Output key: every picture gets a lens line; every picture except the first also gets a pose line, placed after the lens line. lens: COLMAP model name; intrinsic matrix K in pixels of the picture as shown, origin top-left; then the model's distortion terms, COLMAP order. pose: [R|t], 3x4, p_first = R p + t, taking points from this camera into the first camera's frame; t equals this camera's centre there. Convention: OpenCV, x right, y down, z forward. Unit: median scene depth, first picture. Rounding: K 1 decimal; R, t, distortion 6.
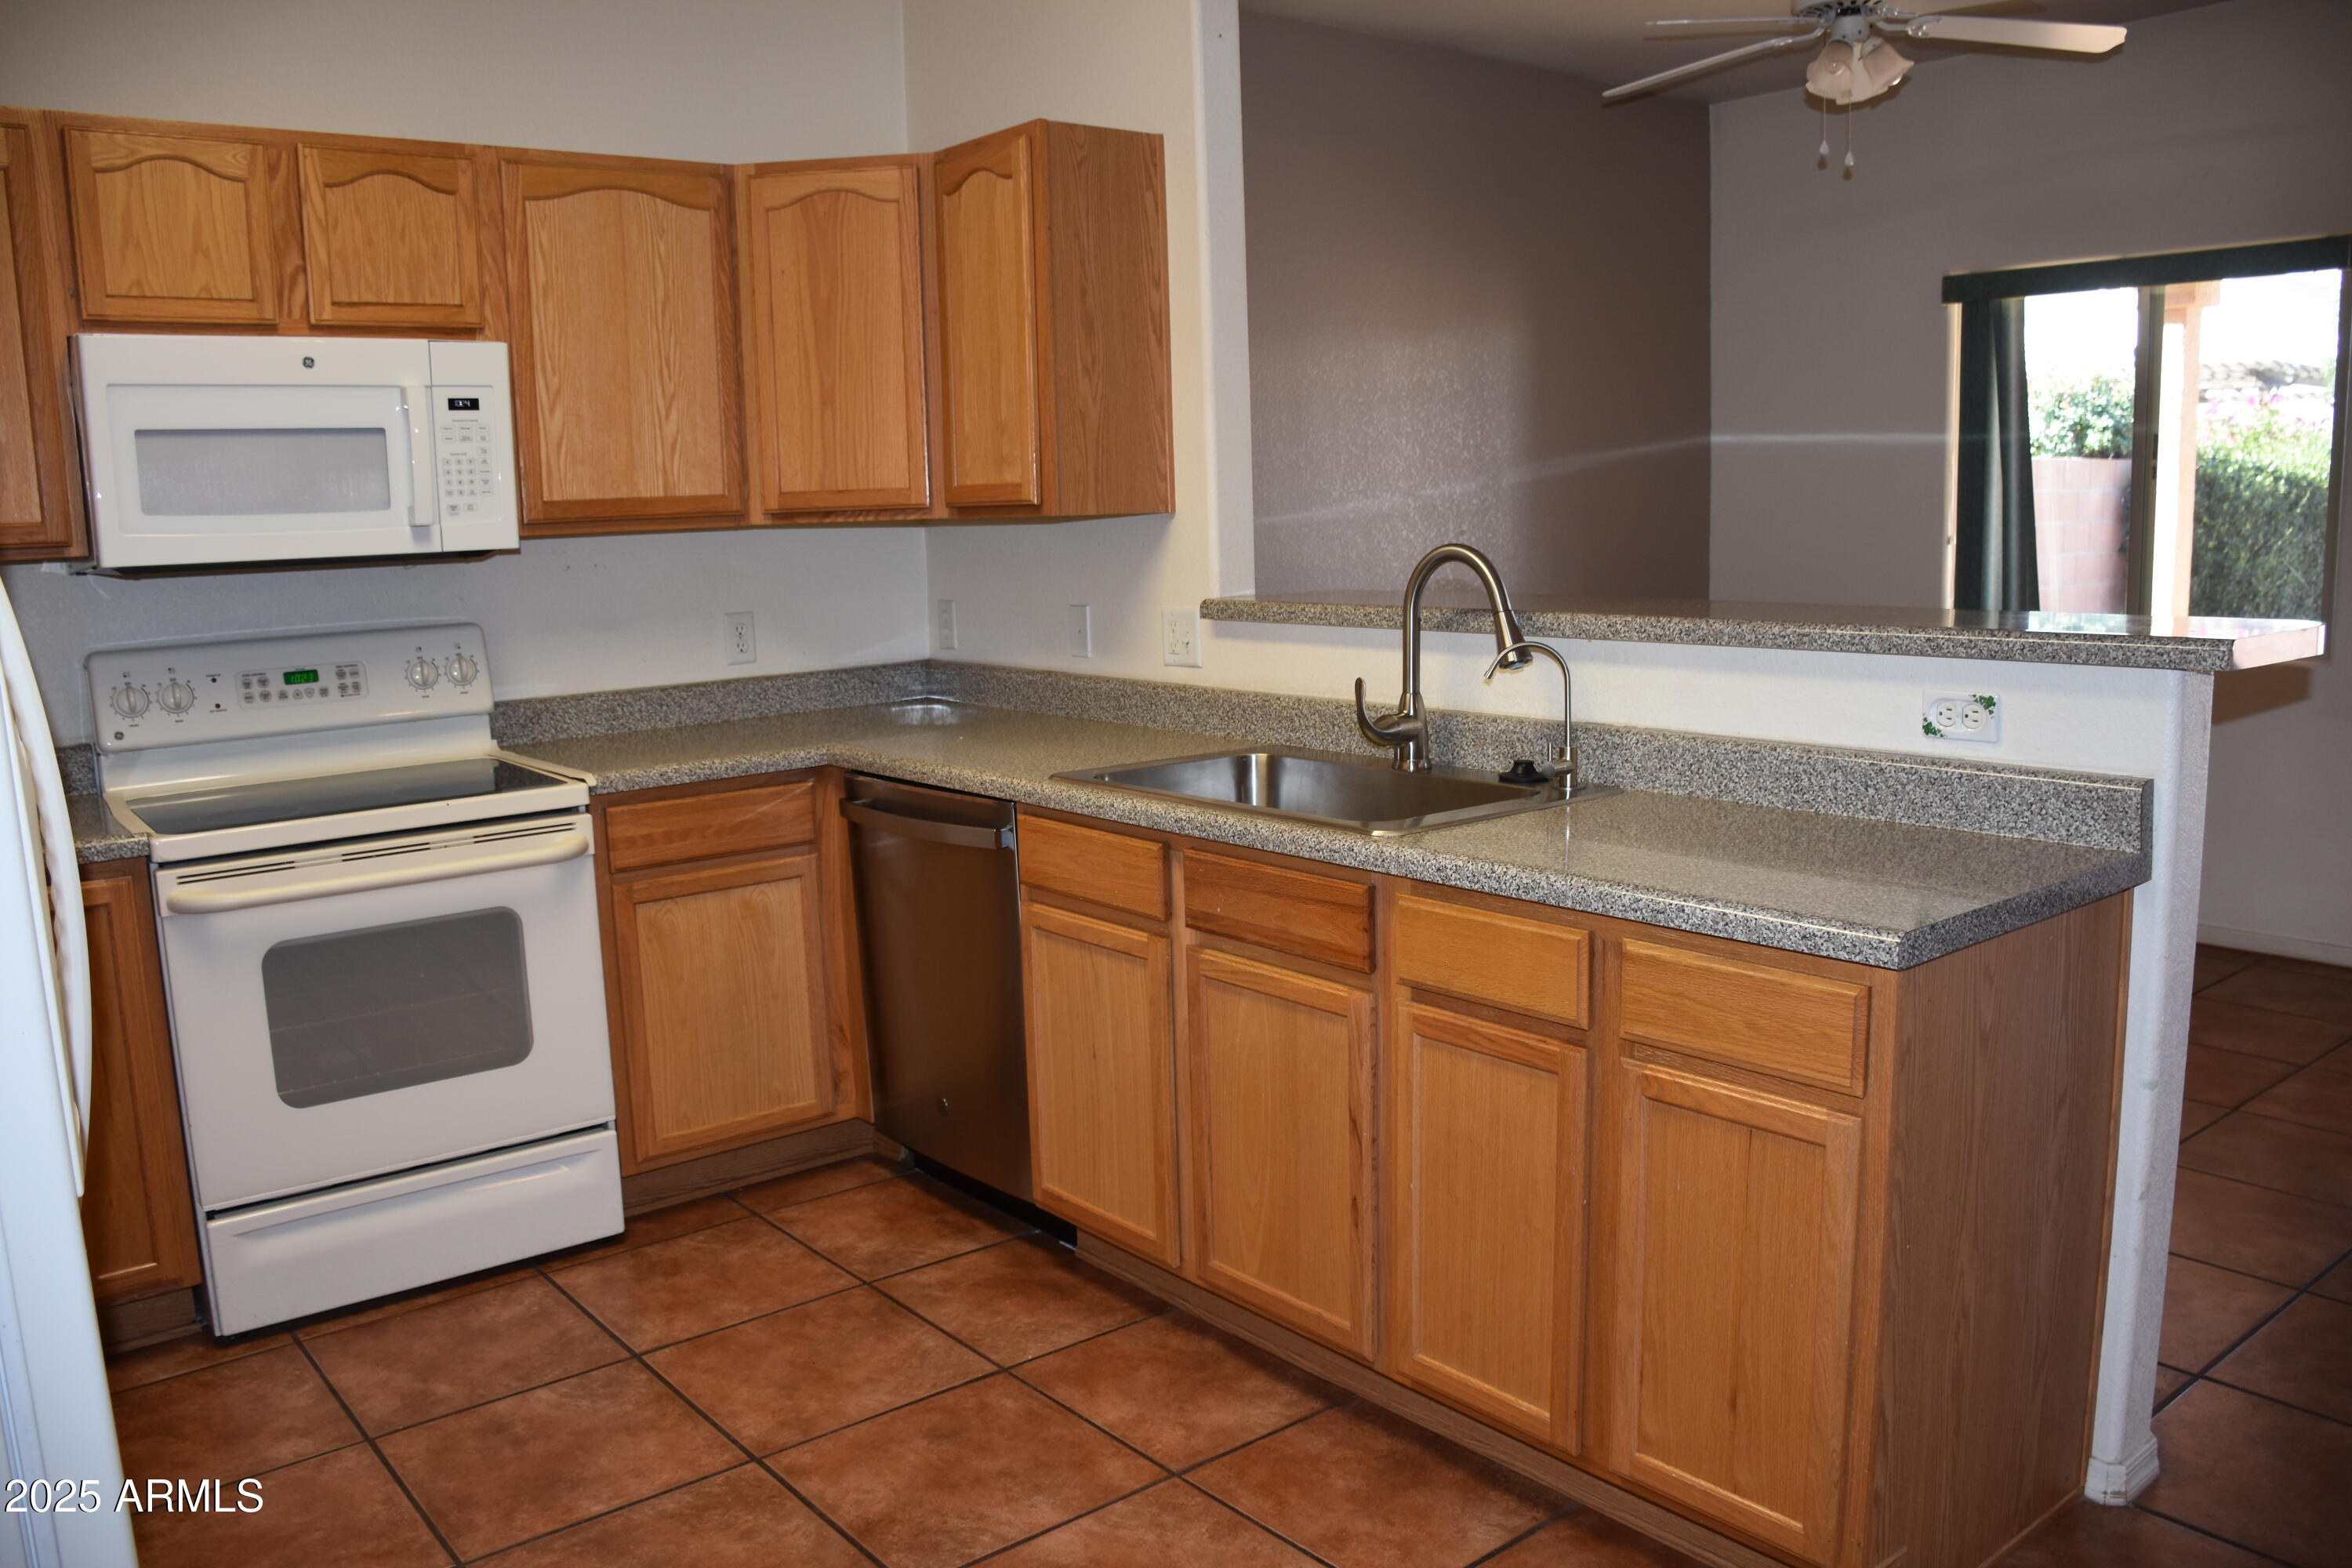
lens RADIAL K [[1826.1, 0, 1177.3], [0, 1826.1, 793.1], [0, 0, 1]] dist [-0.152377, 0.101203]
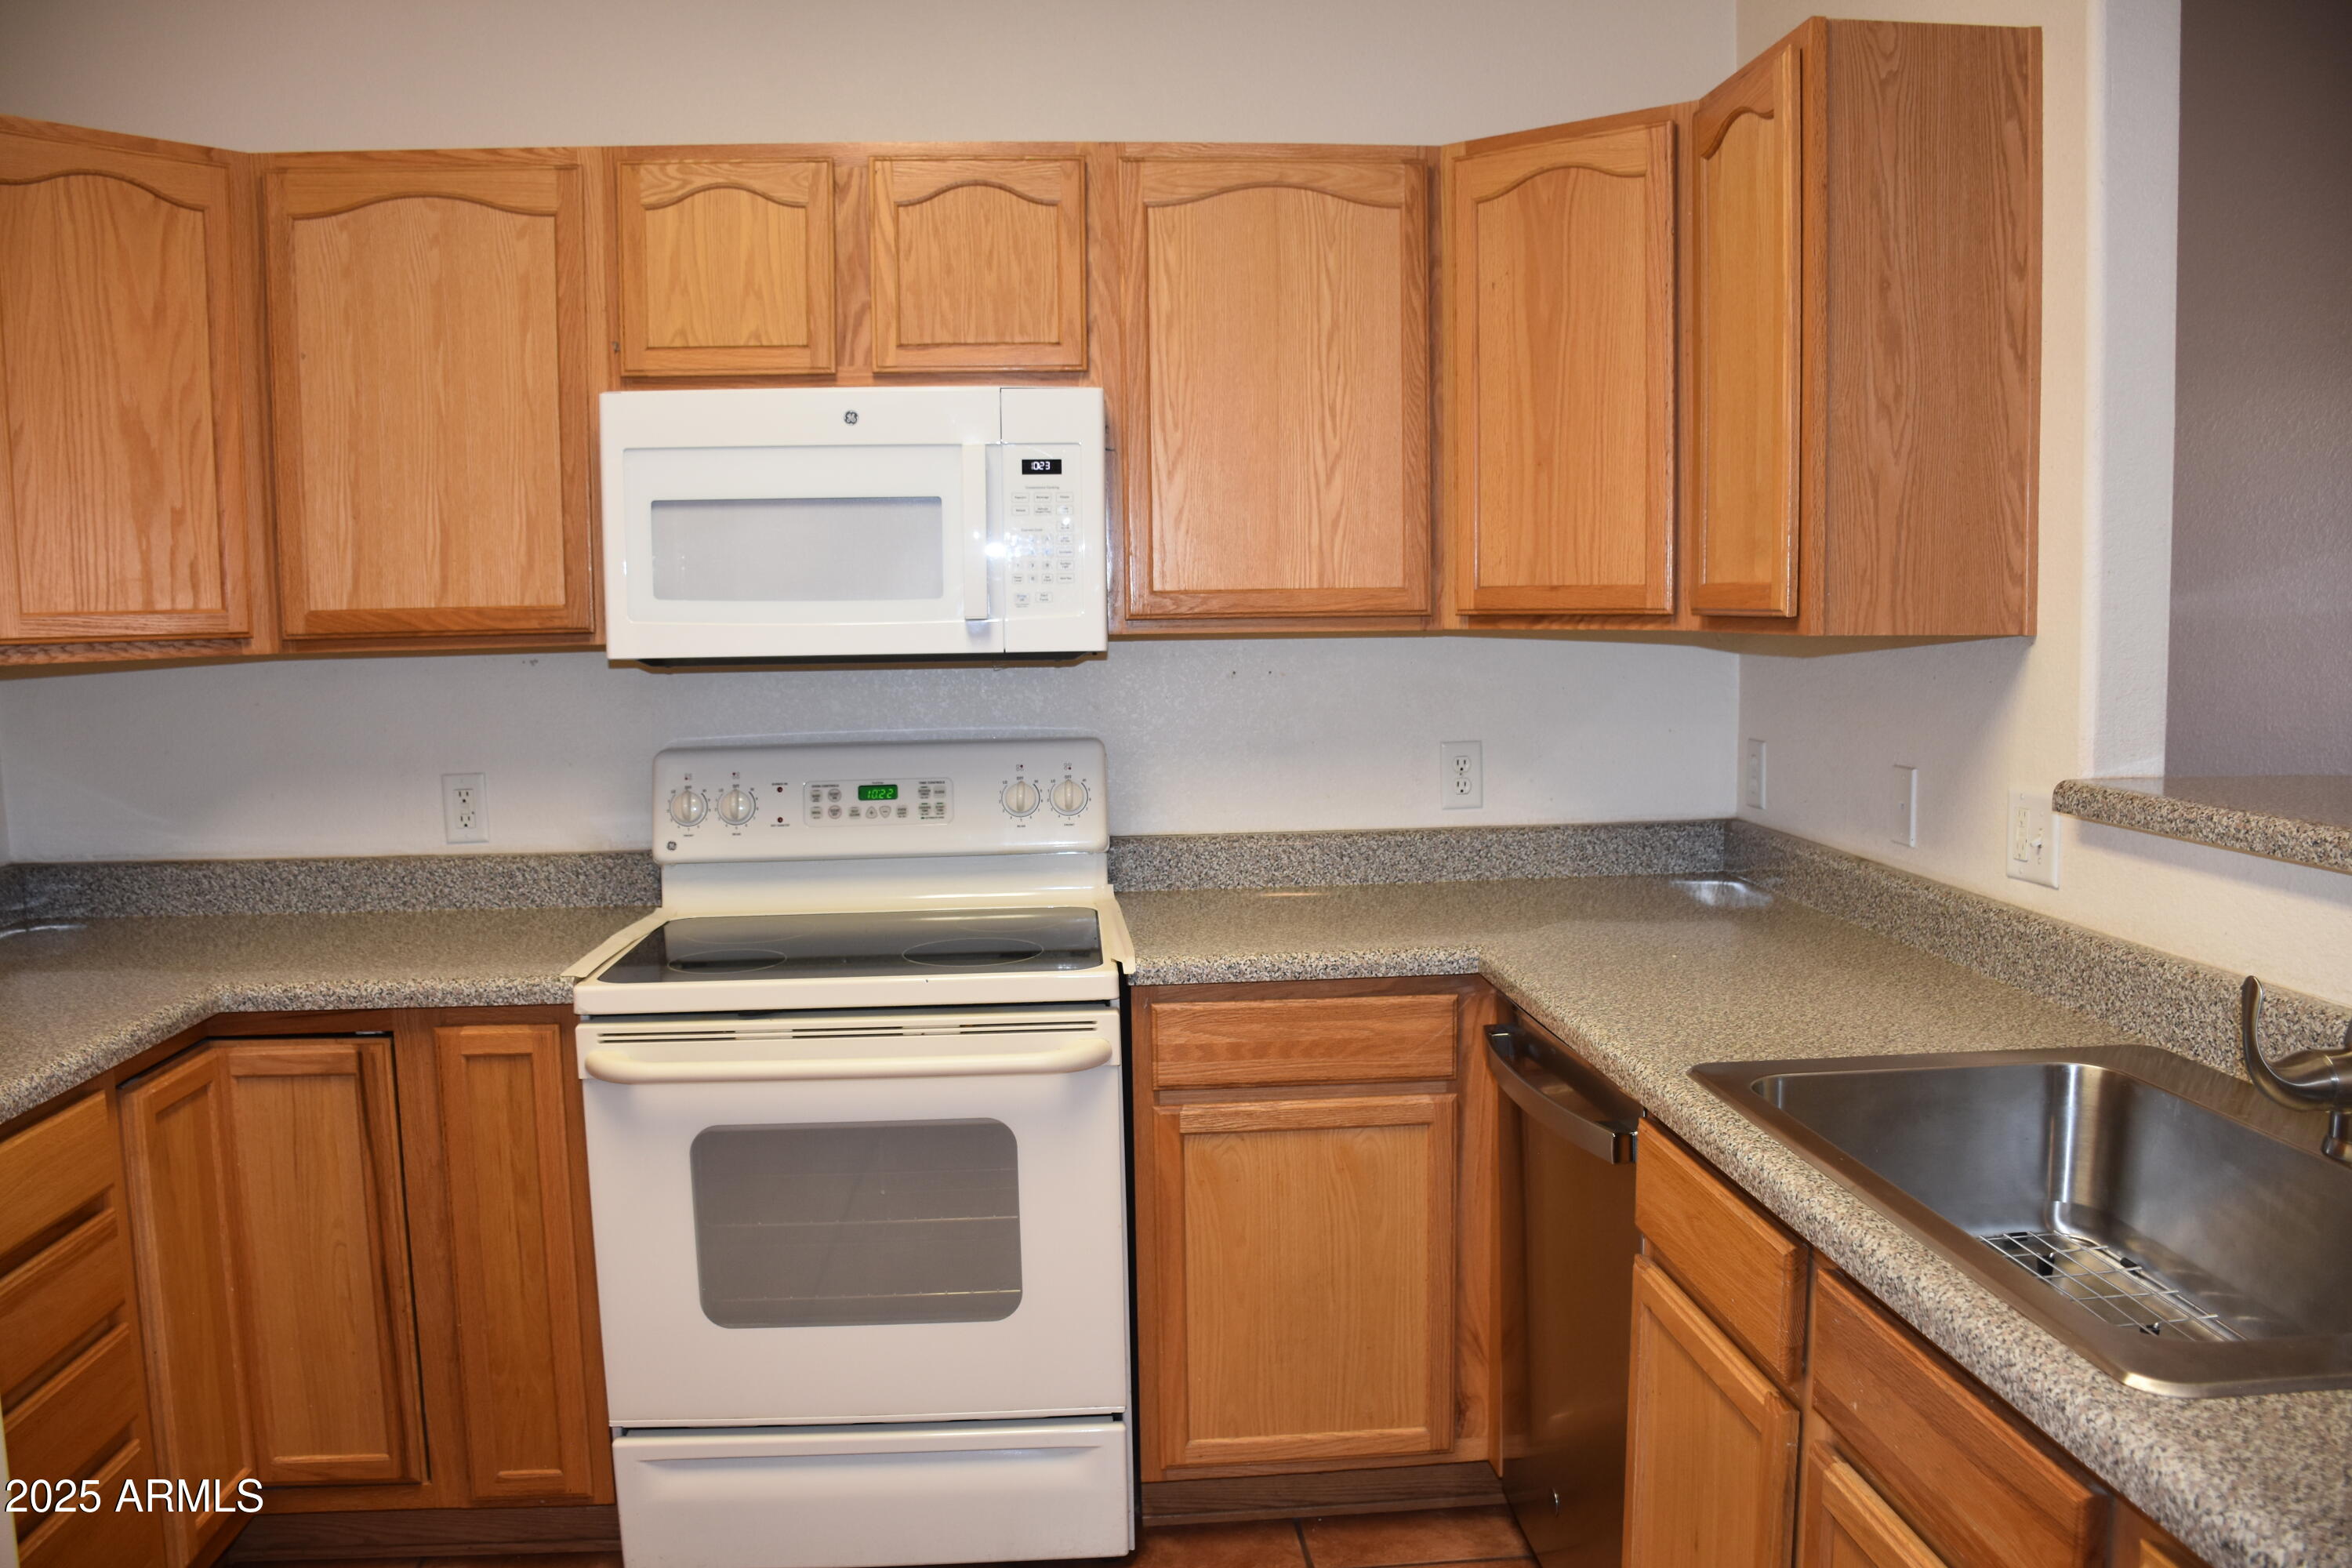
lens RADIAL K [[1826.1, 0, 1177.3], [0, 1826.1, 793.1], [0, 0, 1]] dist [-0.152377, 0.101203]
pose [[0.825618, 0.075017, -0.559220, 0.104392], [-0.098150, 0.995106, -0.011417, -0.068641], [0.555626, 0.064314, 0.828941, 0.358904]]
